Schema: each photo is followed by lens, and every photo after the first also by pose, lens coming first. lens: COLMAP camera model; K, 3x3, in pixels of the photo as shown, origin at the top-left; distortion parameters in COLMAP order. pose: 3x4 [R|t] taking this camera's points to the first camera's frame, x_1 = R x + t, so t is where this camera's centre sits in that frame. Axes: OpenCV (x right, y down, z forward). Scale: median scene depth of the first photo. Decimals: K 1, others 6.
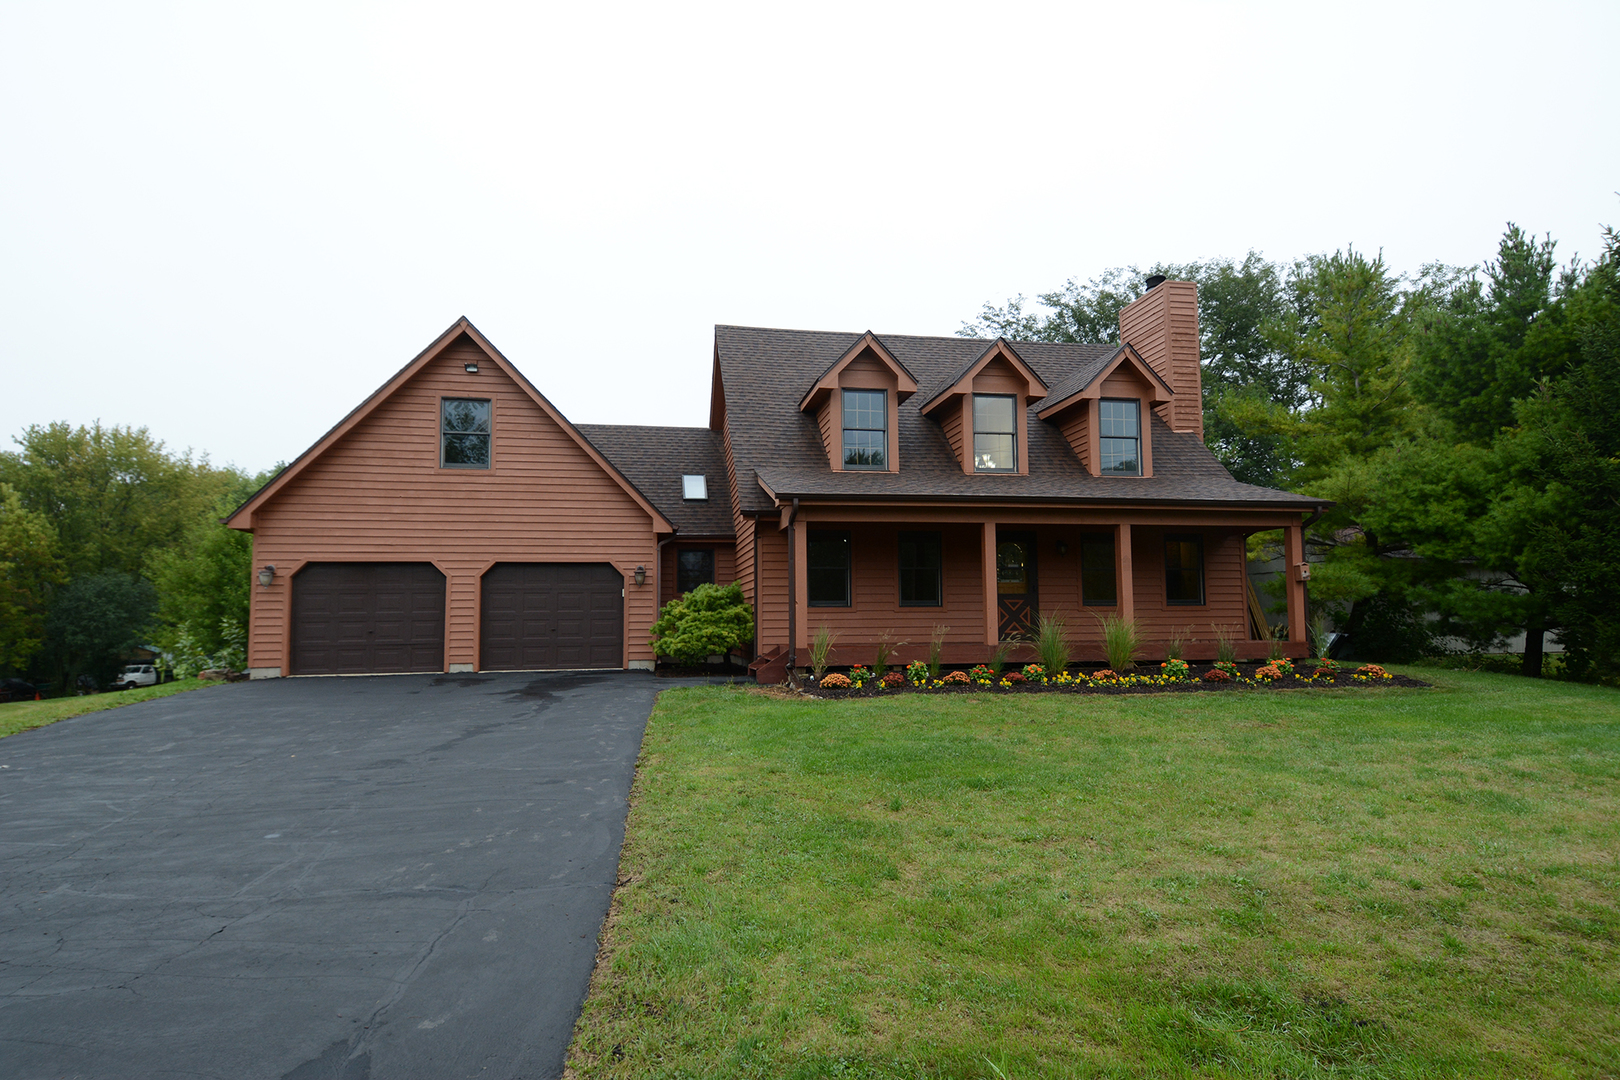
lens RADIAL K [[837.0, 0, 794.4], [0, 837.0, 557.0], [0, 0, 1]] dist [0.051010, -0.053335]
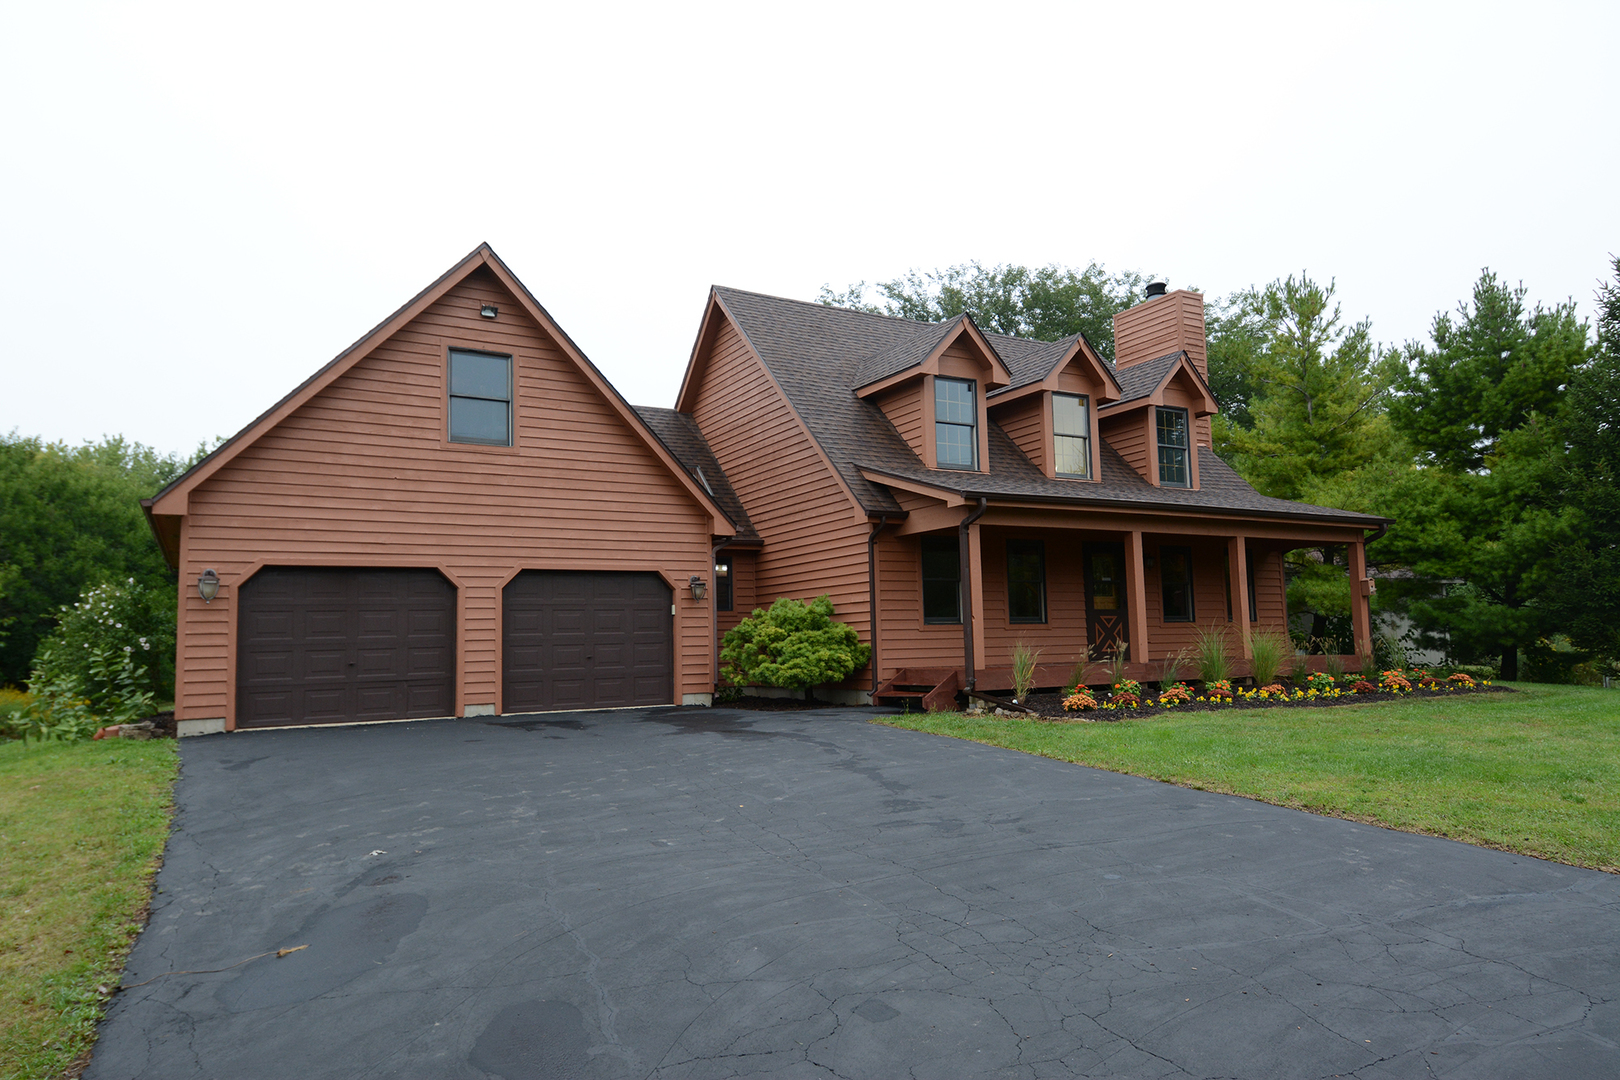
lens RADIAL K [[1009.5, 0, 807.4], [0, 1009.5, 554.0], [0, 0, 1]] dist [0.063528, -0.070405]
pose [[0.943012, 0.016299, 0.332358, -0.417274], [-0.007974, 0.999620, -0.026397, 0.014582], [-0.332662, 0.022243, 0.942784, 0.051922]]
